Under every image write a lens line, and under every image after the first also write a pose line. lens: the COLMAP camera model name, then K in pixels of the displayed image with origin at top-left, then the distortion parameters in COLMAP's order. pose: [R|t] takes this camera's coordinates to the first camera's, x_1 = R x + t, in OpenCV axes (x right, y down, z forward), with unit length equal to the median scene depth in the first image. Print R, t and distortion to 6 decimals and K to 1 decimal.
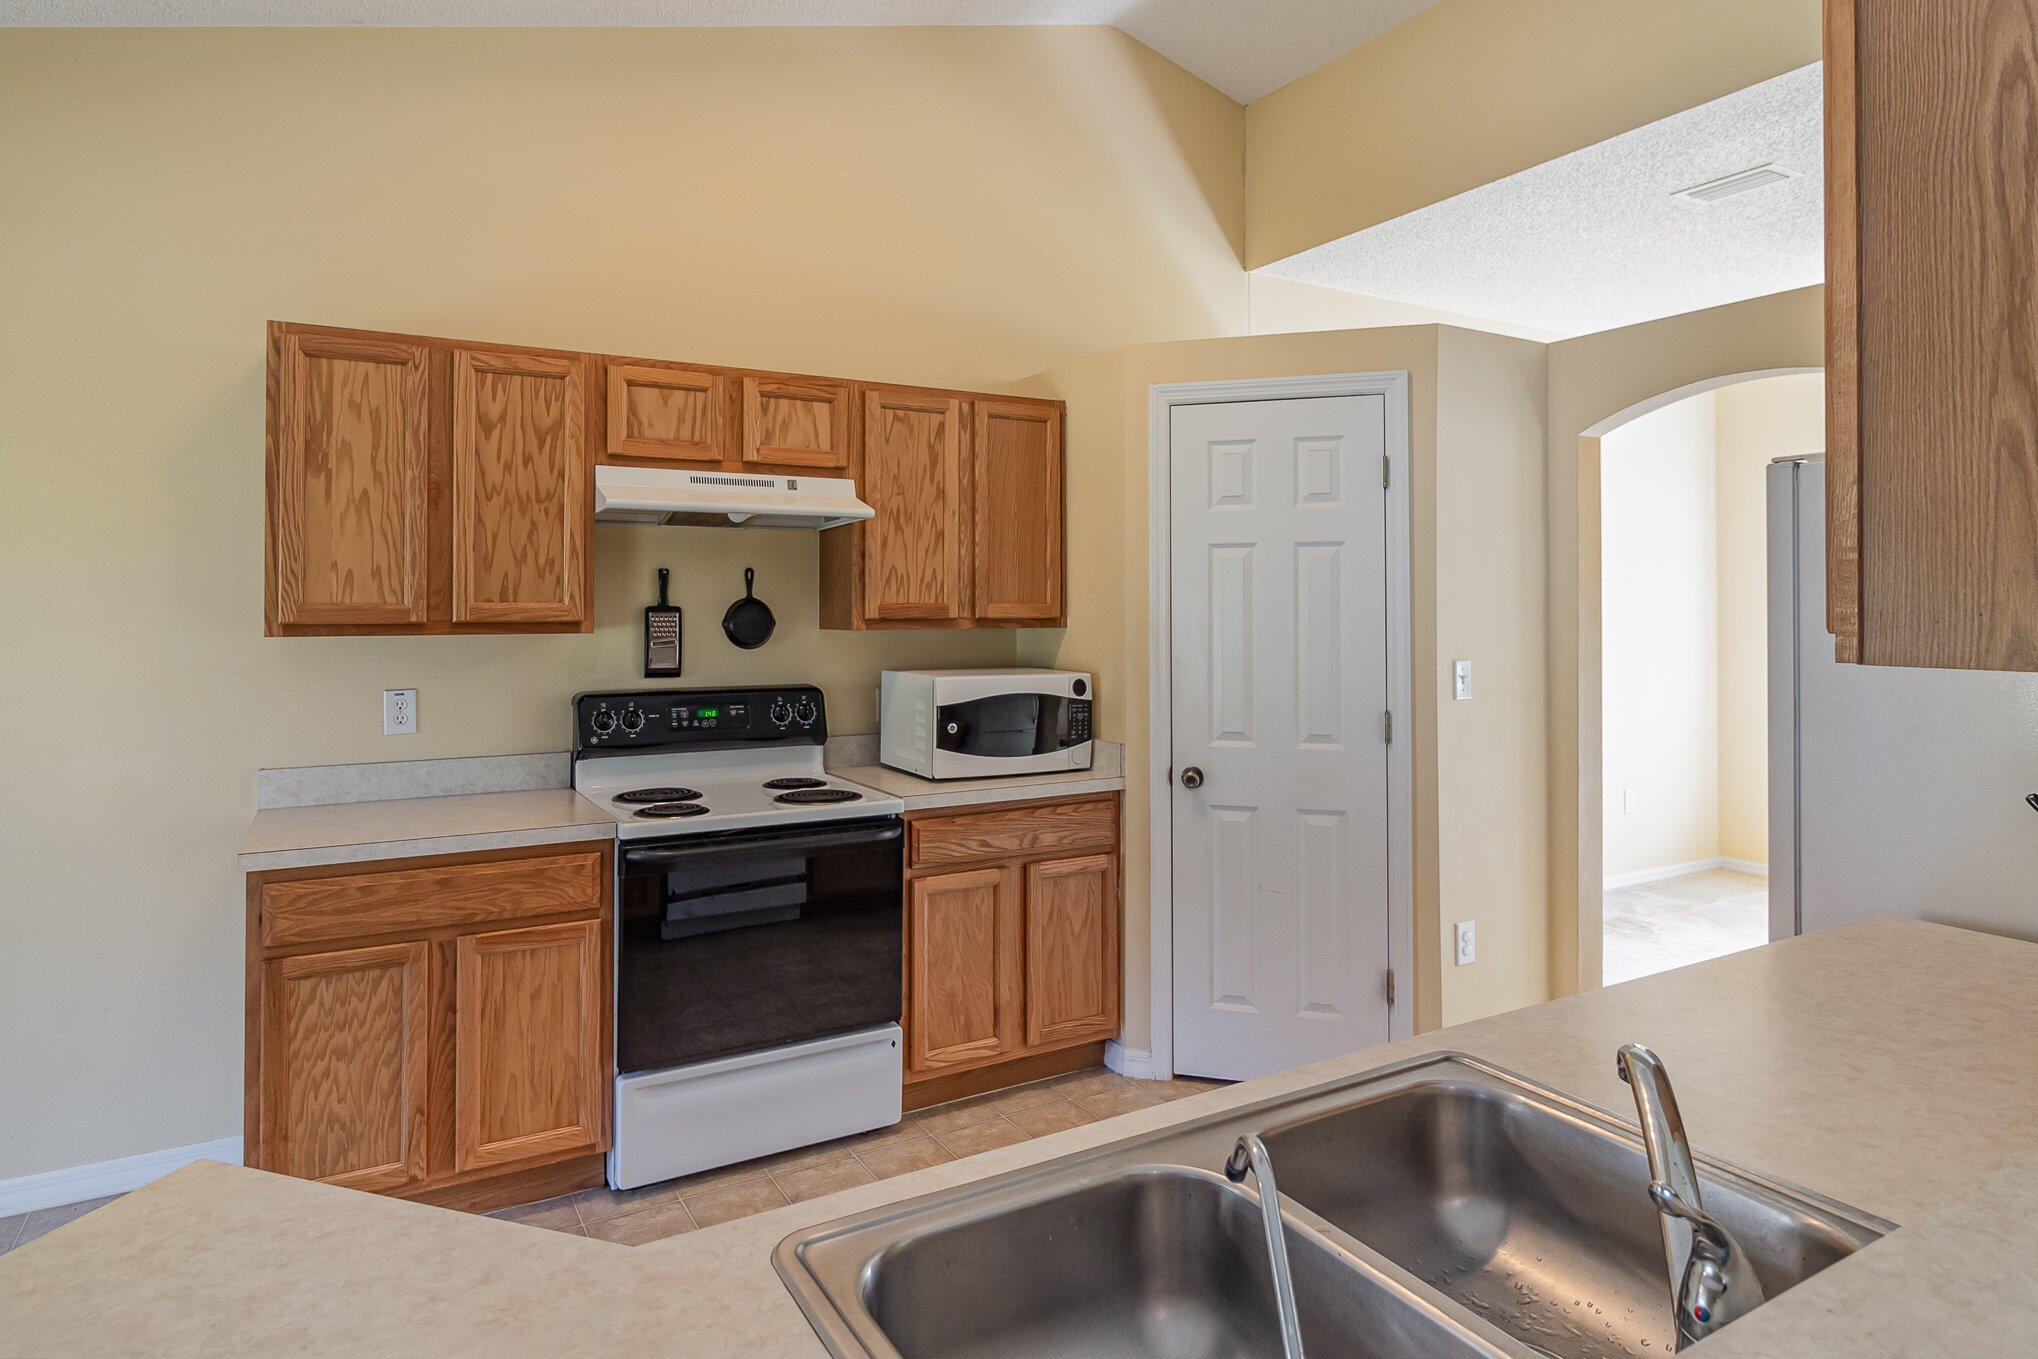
lens RADIAL K [[1138.3, 0, 952.7], [0, 1138.3, 593.6], [0, 0, 1]] dist [-0.000684, -0.000285]
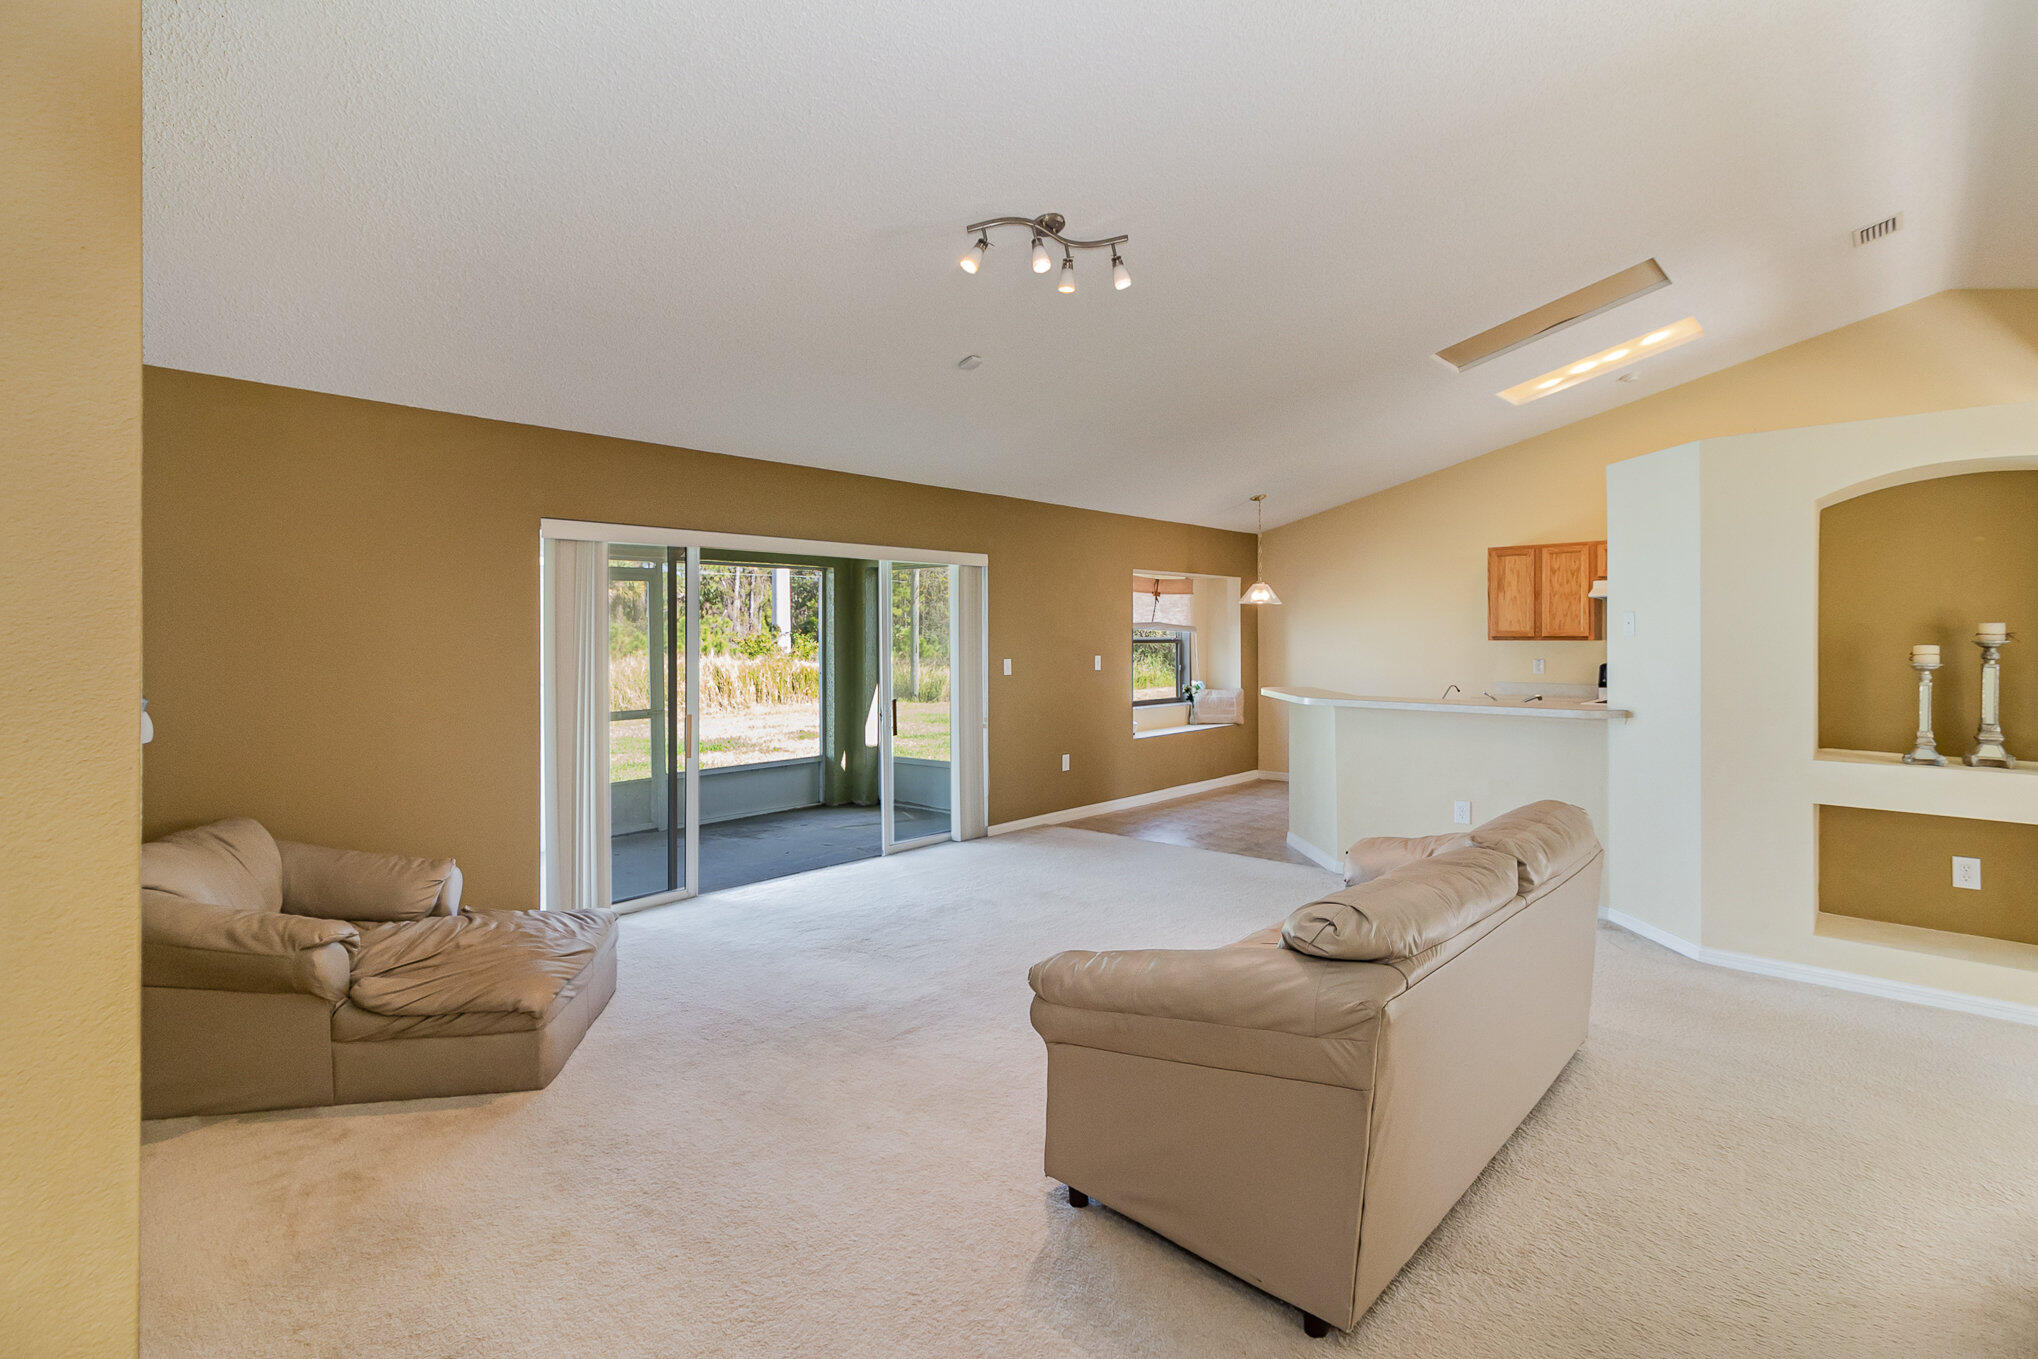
lens RADIAL K [[974.8, 0, 1020.5], [0, 974.8, 627.9], [0, 0, 1]] dist [0.000088, 0.000098]
pose [[0.318513, -0.005160, -0.947904, 1.473145], [0.013343, 0.999911, -0.000960, -0.013230], [0.947824, -0.012342, 0.318554, -1.078308]]
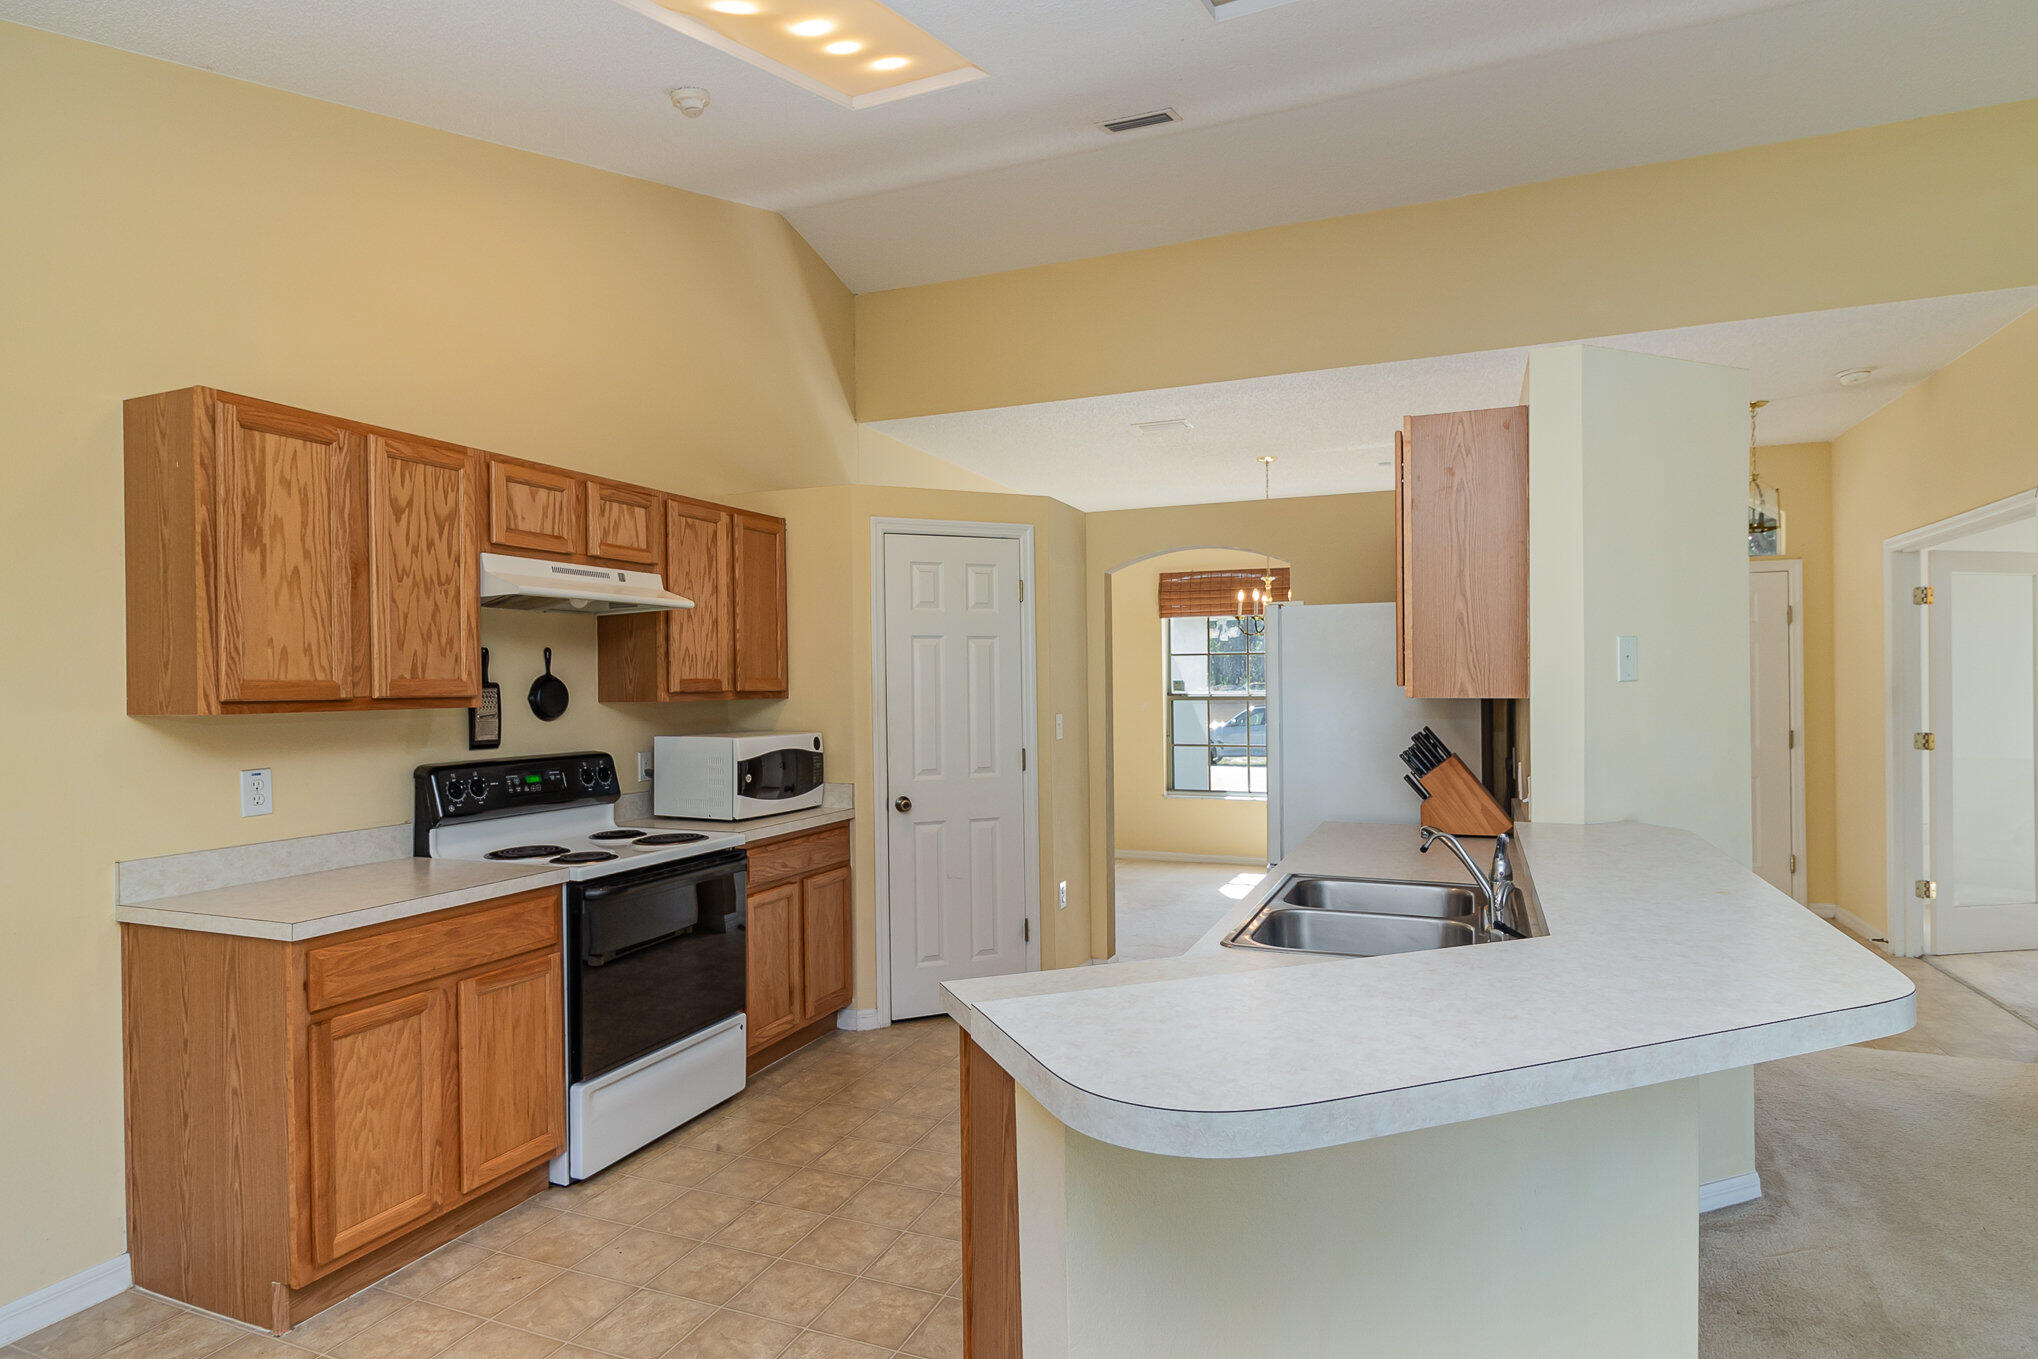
lens RADIAL K [[1098.1, 0, 1016.9], [0, 1098.1, 689.7], [0, 0, 1]] dist [0.000315, 0.000359]
pose [[0.780666, -0.010952, 0.624853, -0.554931], [0.002474, 0.999893, 0.014436, 0.004135], [-0.624944, -0.009724, 0.780609, -0.135176]]
